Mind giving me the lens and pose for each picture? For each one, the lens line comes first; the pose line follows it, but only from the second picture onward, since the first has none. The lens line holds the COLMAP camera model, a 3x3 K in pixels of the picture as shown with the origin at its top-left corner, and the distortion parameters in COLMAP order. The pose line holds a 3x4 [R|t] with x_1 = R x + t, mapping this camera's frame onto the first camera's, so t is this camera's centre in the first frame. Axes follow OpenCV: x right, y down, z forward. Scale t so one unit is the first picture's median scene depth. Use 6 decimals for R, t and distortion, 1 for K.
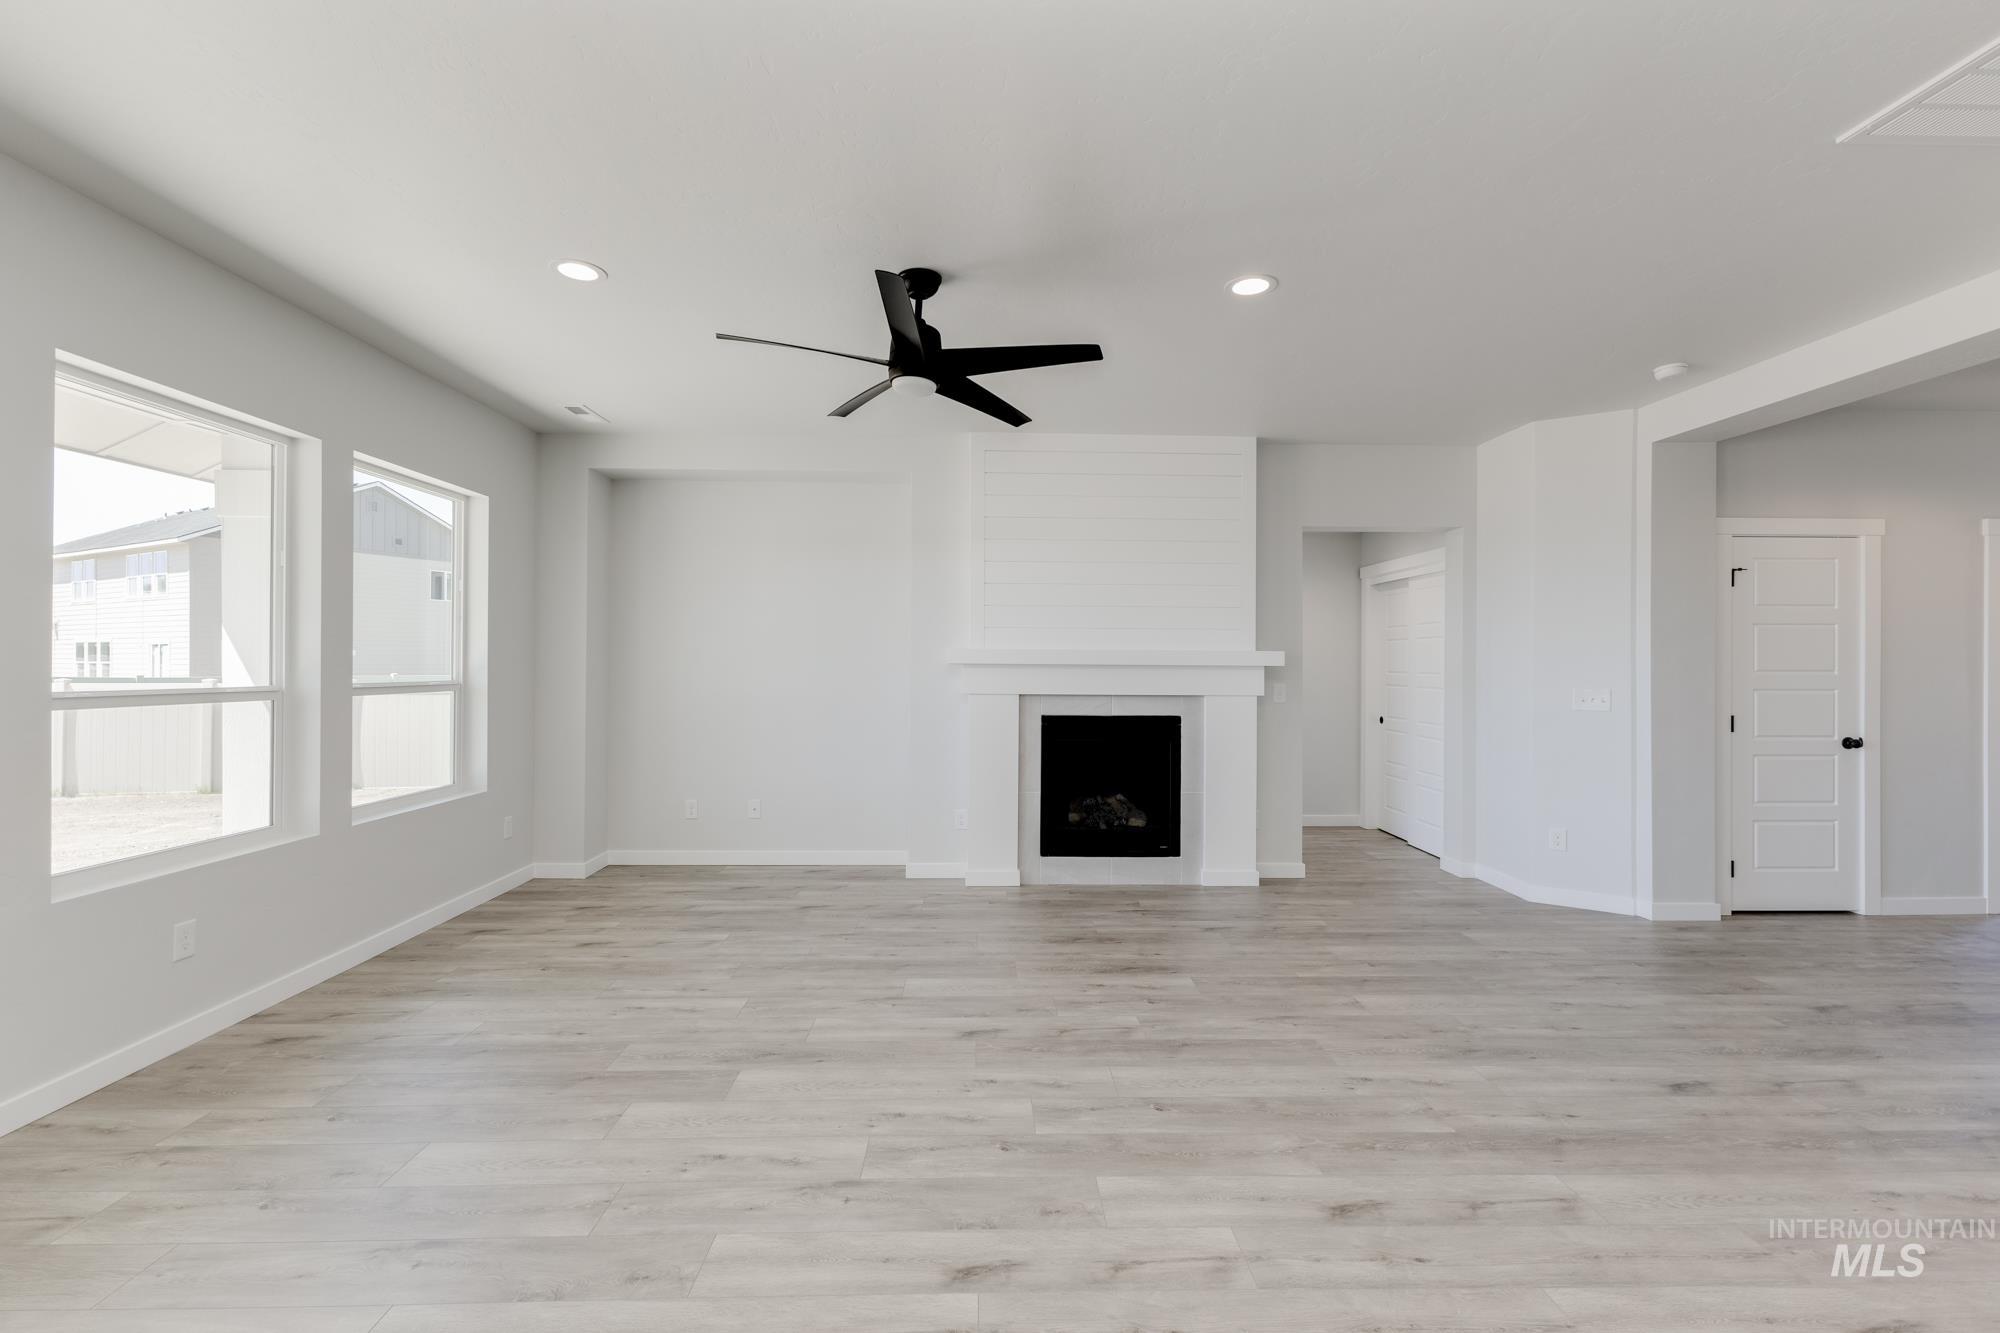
lens RADIAL K [[864.1, 0, 1005.5], [0, 864.1, 658.5], [0, 0, 1]] dist [0.008806, -0.000230]
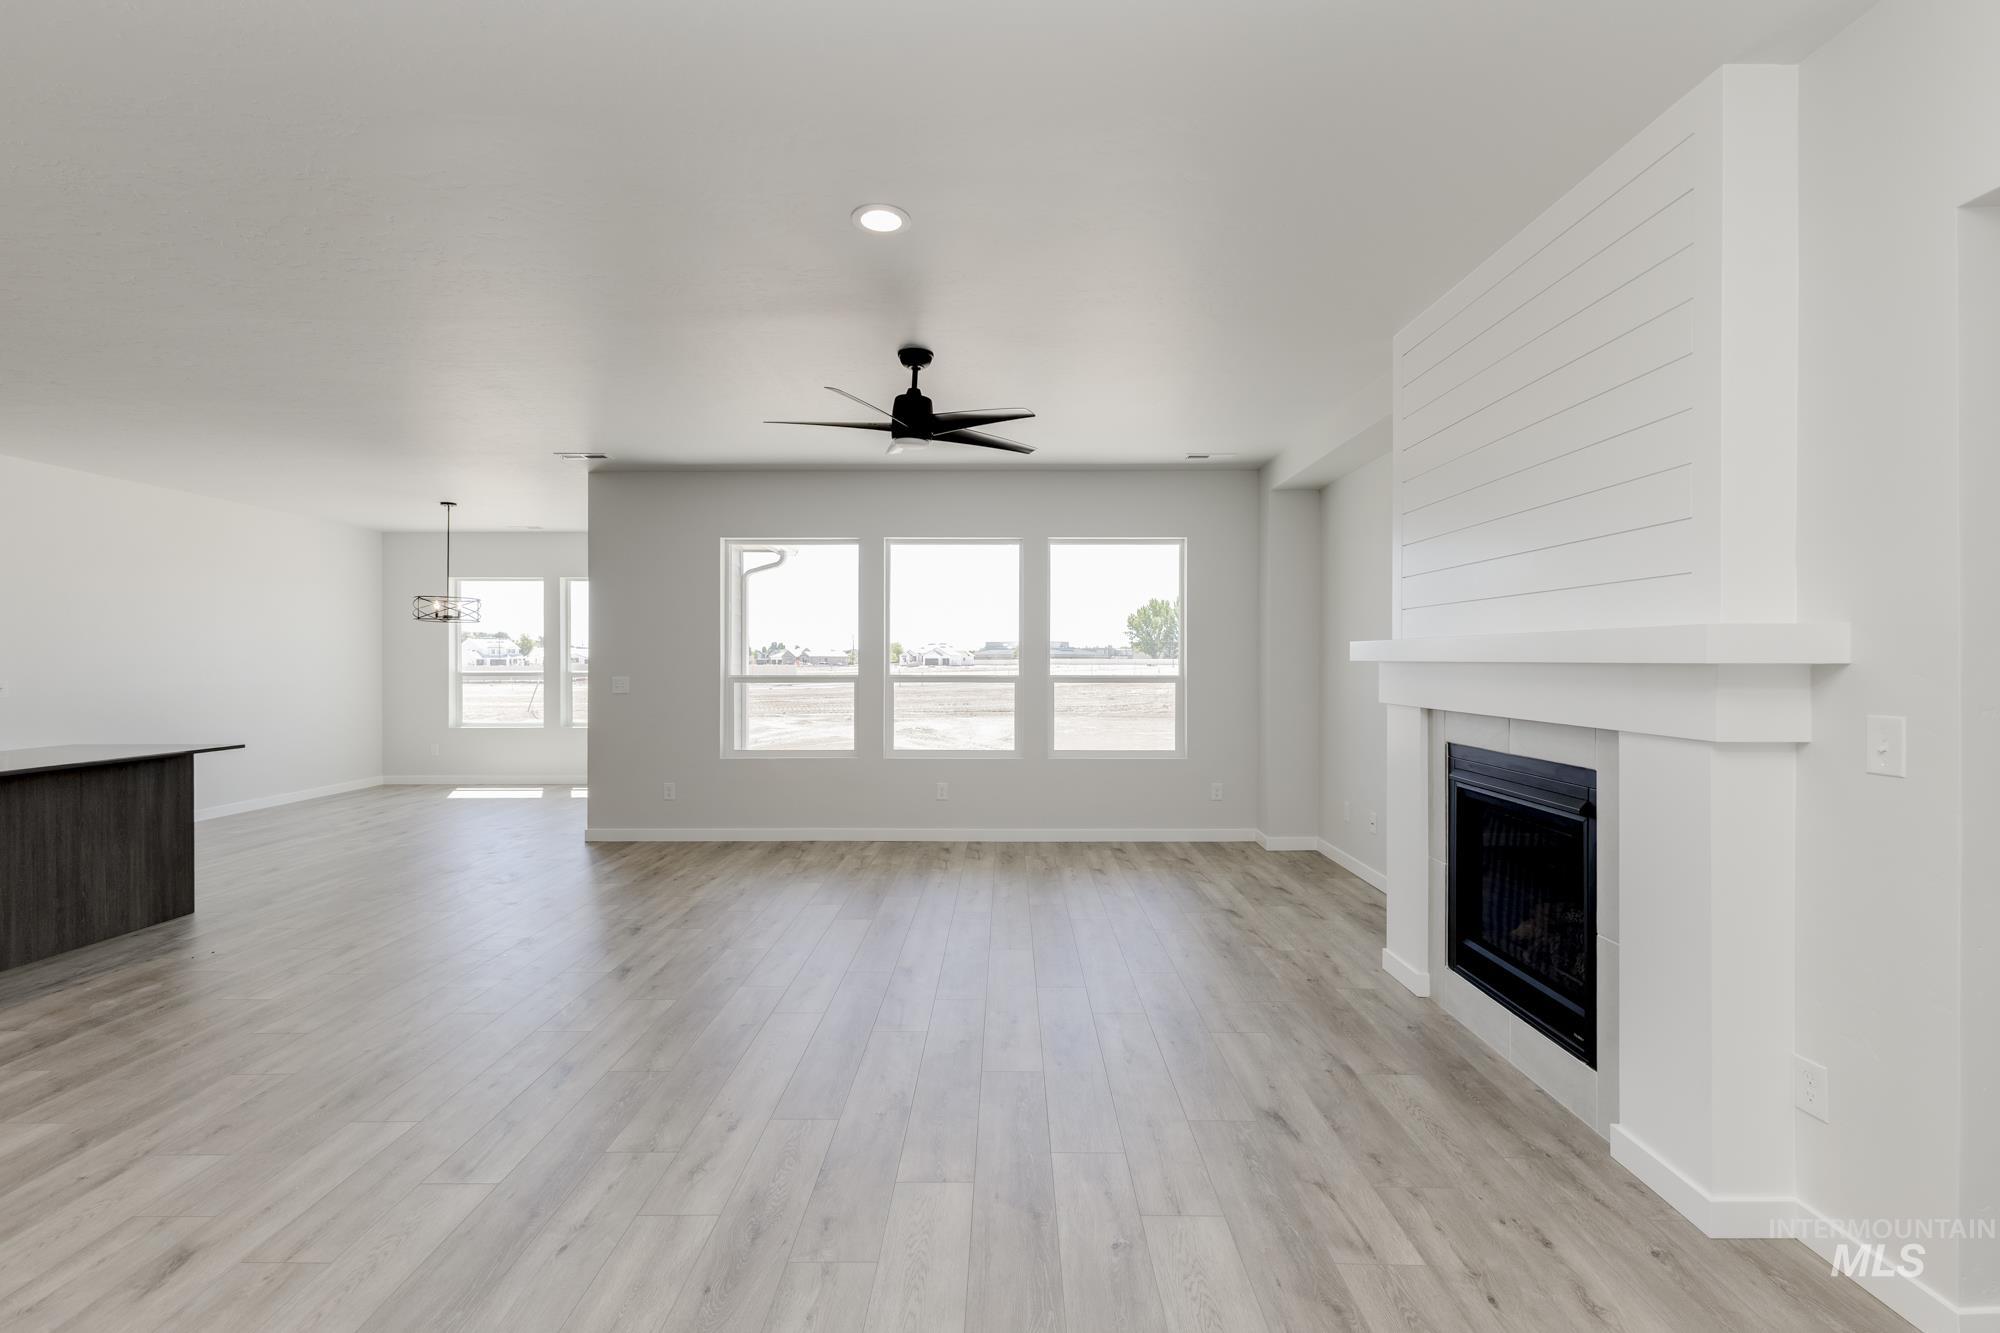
lens RADIAL K [[880.0, 0, 1003.8], [0, 880.0, 660.0], [0, 0, 1]] dist [0.002485, 0.000149]
pose [[-0.037246, -0.006608, -0.999284, 1.059106], [0.005966, 0.999959, -0.006835, 0.011017], [0.999288, -0.006216, -0.037205, 1.063026]]
